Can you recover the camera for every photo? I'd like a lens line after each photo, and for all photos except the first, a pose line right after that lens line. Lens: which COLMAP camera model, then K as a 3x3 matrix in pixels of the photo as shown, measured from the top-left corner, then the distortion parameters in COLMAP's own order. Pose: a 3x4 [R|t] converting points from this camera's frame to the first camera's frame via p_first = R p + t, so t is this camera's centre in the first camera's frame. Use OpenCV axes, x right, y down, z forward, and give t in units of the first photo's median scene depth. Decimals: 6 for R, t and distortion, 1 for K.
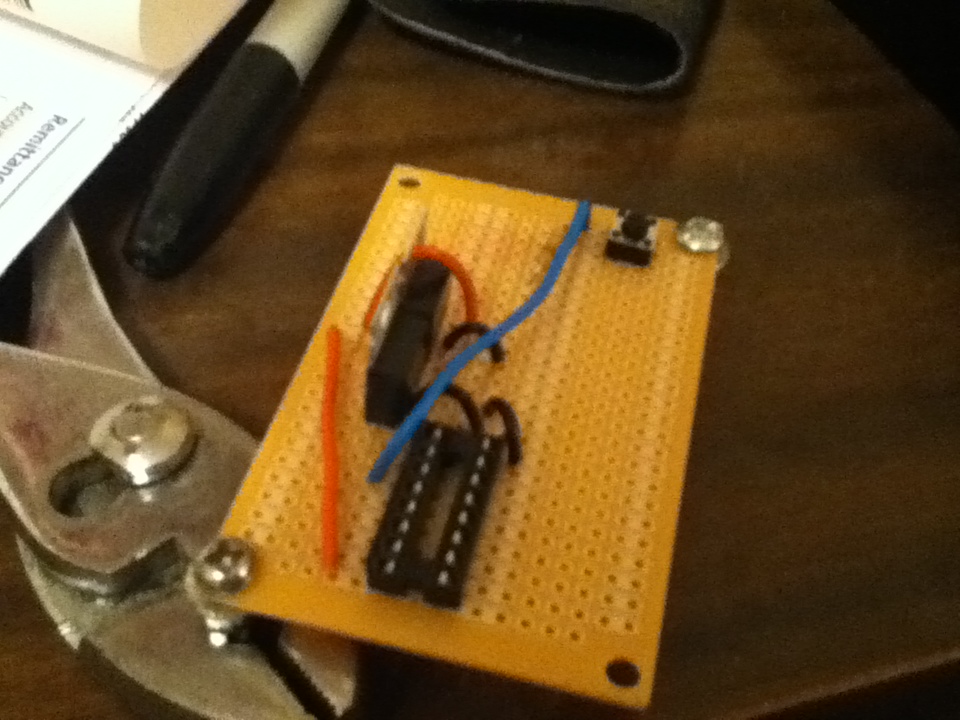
lens RADIAL K [[903.5, 0, 423.5], [0, 903.5, 360.2], [0, 0, 1]] dist [0.059172, -0.002707]
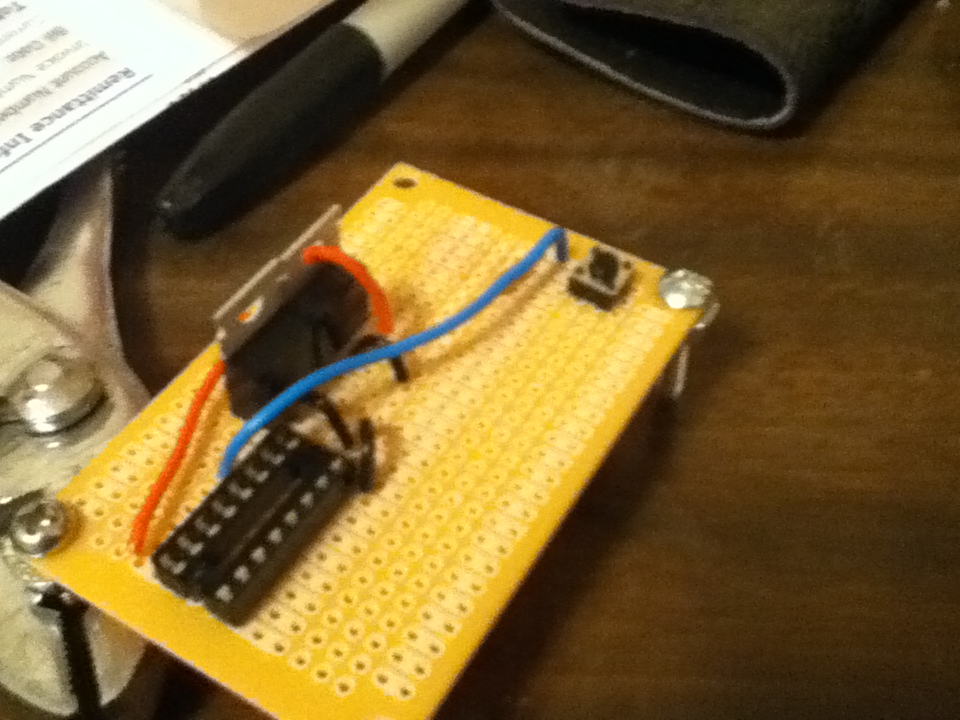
lens RADIAL K [[903.5, 0, 423.5], [0, 903.5, 360.2], [0, 0, 1]] dist [0.059172, -0.002707]
pose [[0.964738, 0.188786, -0.183414, 0.178808], [-0.188011, 0.981926, 0.021772, -0.029503], [0.184209, 0.013480, 0.982795, 0.050583]]
